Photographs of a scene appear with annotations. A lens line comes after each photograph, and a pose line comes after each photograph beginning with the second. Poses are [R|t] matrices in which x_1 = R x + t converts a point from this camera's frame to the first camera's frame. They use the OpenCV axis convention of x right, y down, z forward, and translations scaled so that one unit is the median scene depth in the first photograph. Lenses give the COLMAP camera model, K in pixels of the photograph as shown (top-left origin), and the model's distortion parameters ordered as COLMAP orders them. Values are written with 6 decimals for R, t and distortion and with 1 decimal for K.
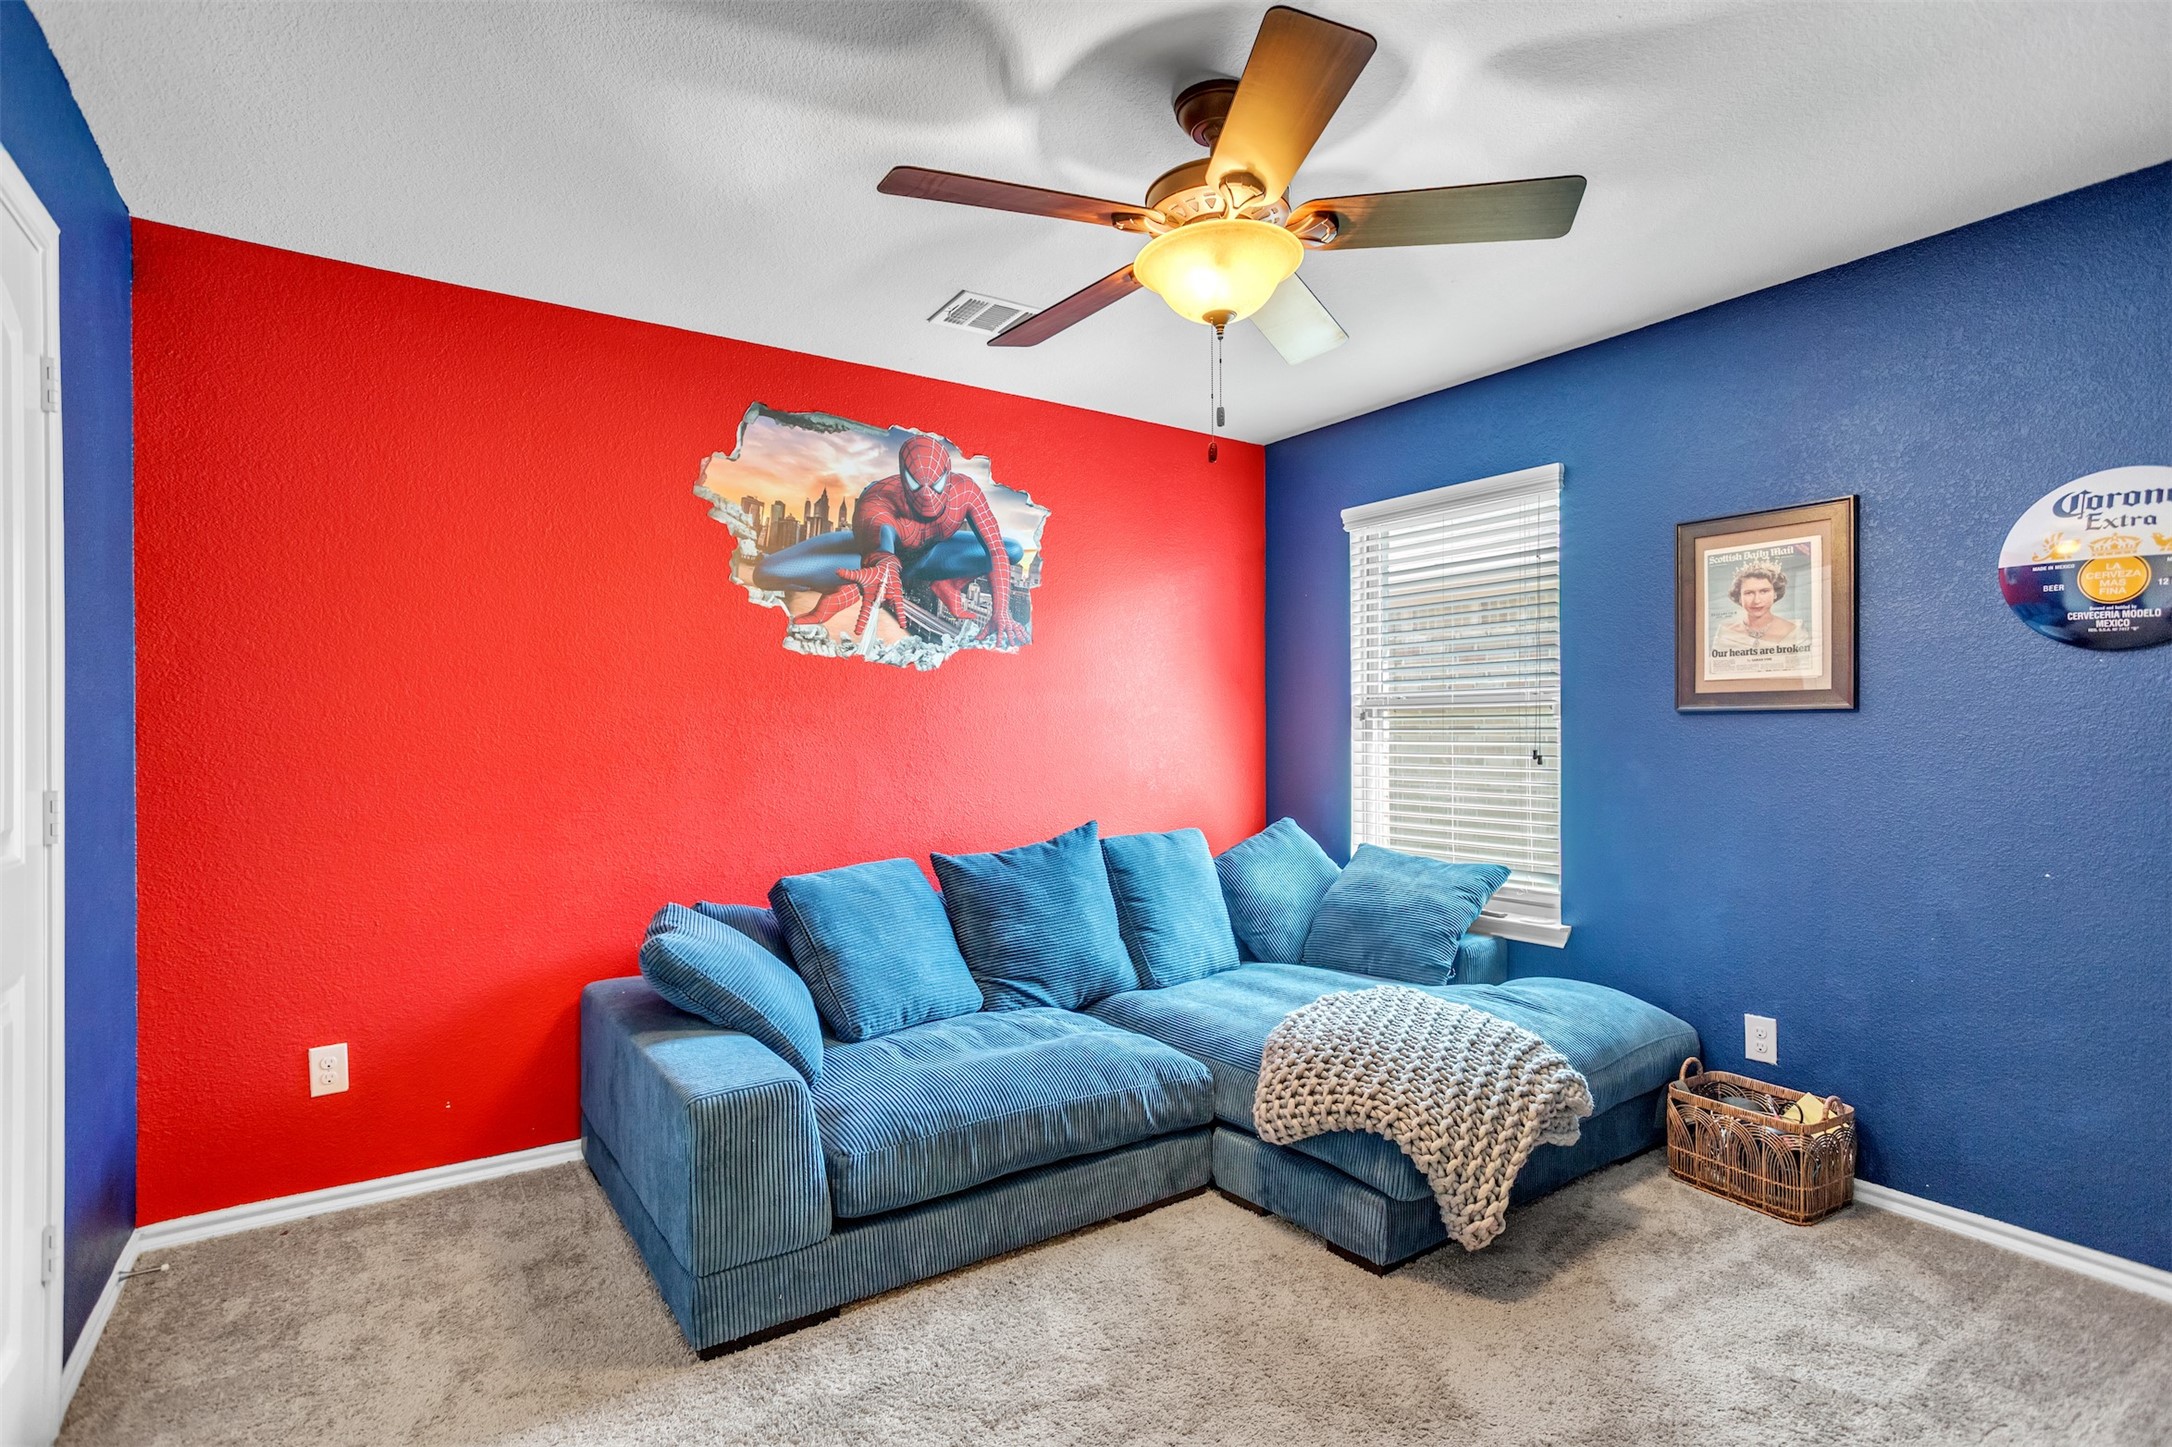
lens RADIAL K [[1072.5, 0, 1064.0], [0, 1072.5, 741.2], [0, 0, 1]] dist [-0.025416, 0.000488]
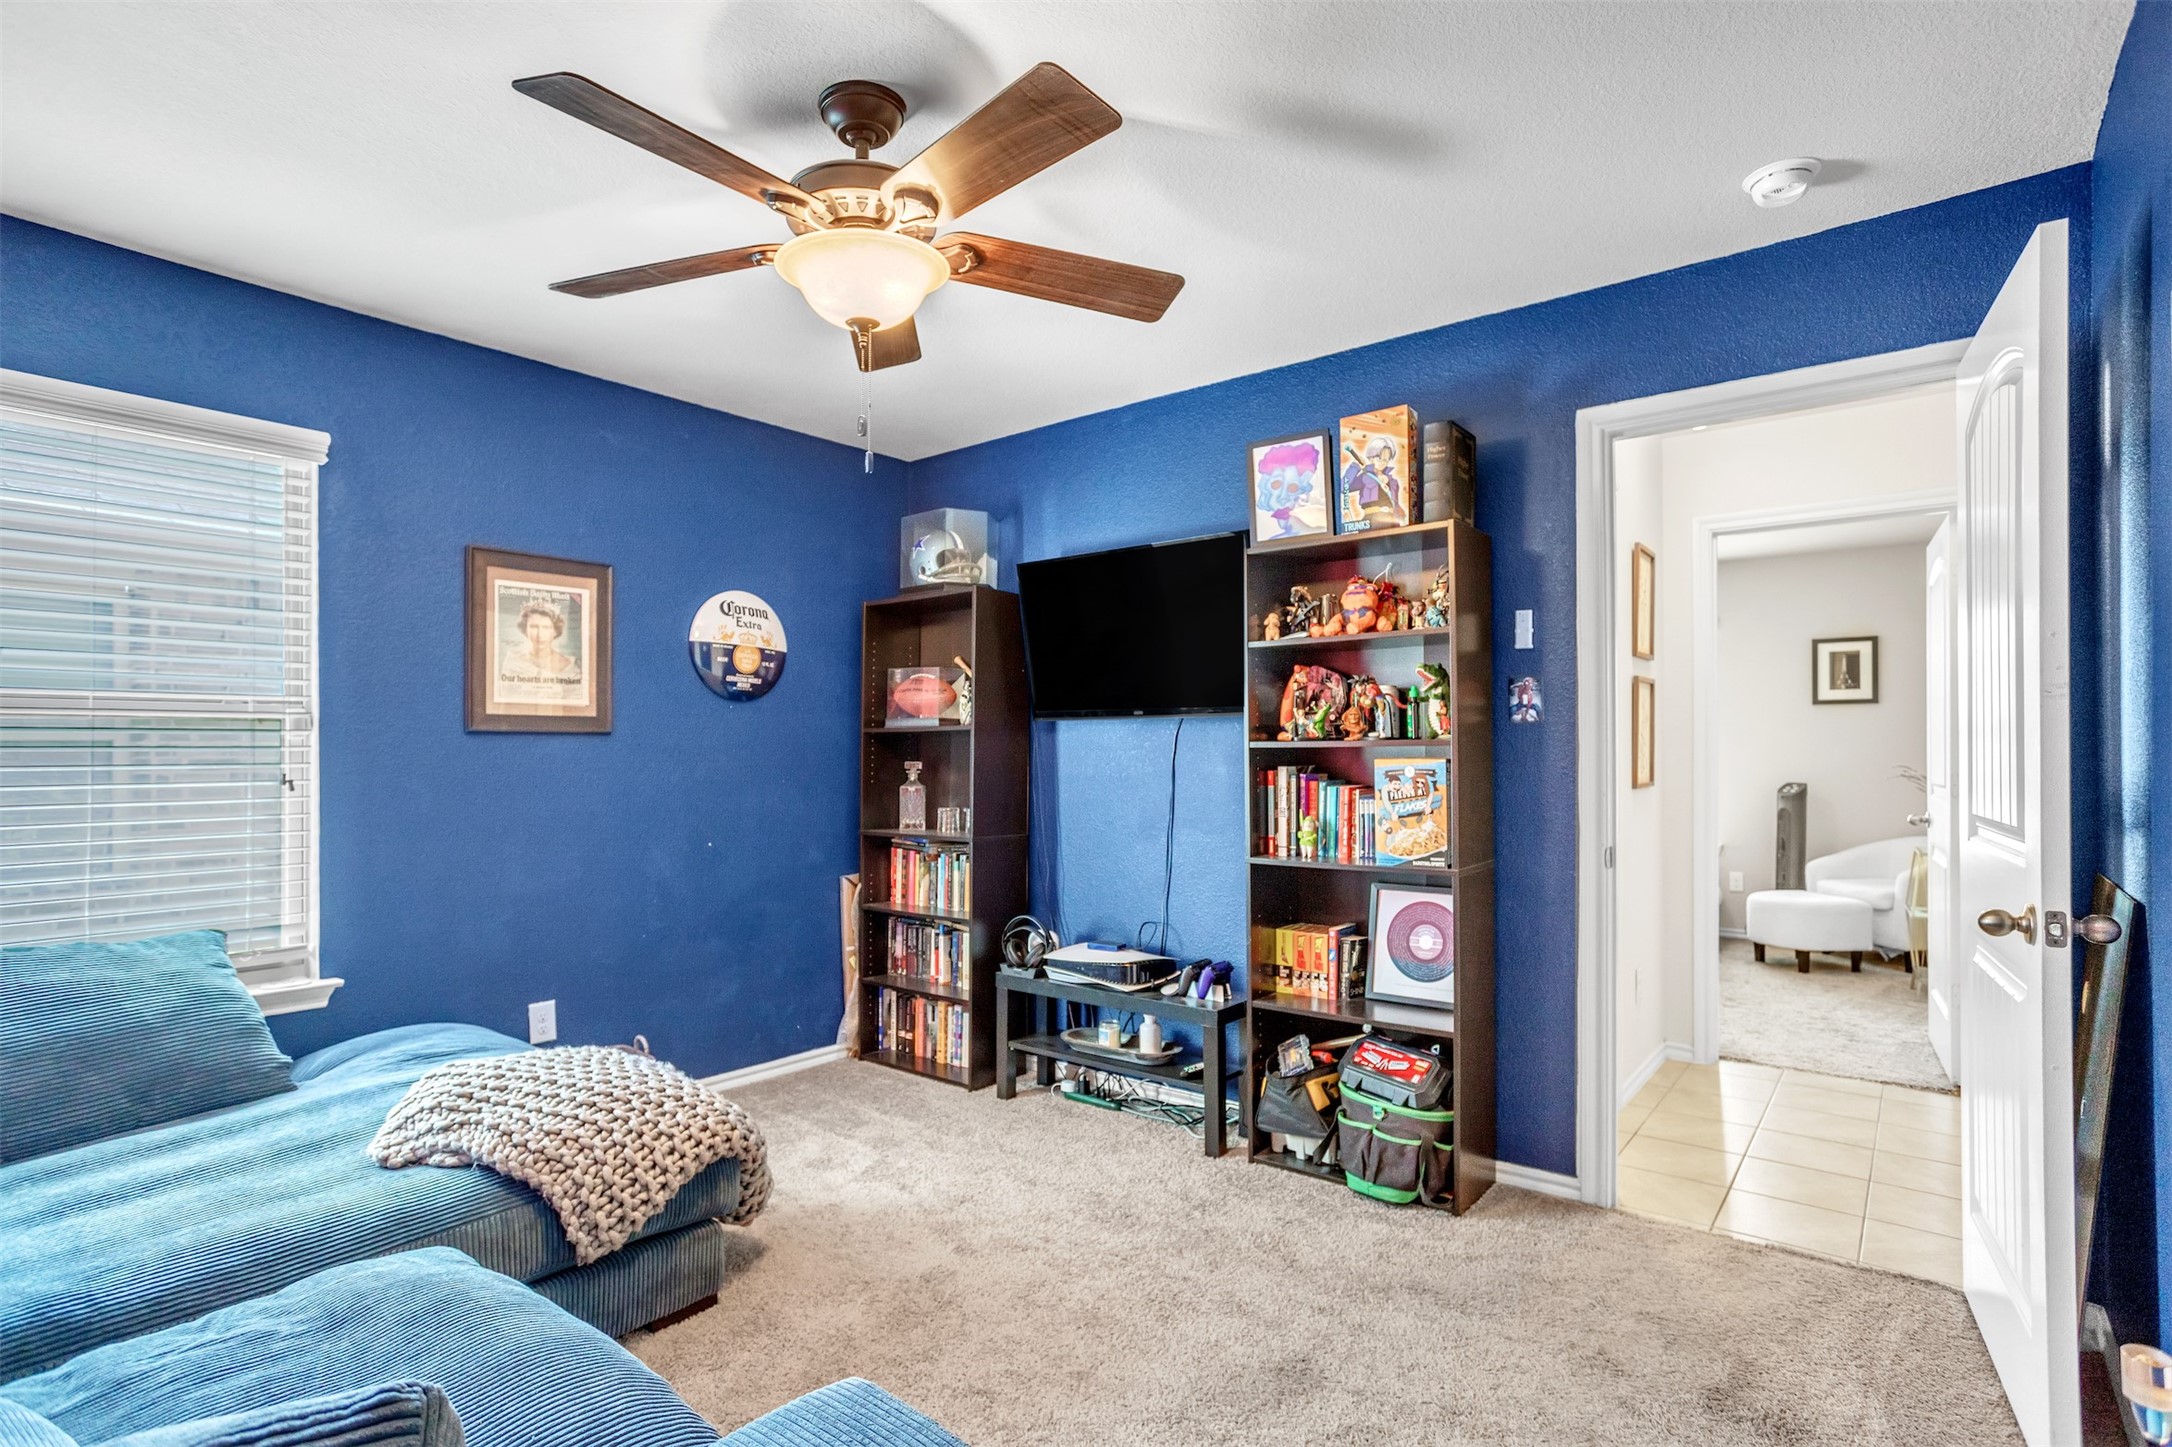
lens RADIAL K [[1072.5, 0, 1064.0], [0, 1072.5, 741.2], [0, 0, 1]] dist [-0.025416, 0.000488]
pose [[-0.300359, 0.005553, 0.953810, -0.602919], [0.004335, 0.999981, -0.004456, -0.011013], [-0.953816, 0.002797, -0.300378, 0.805506]]
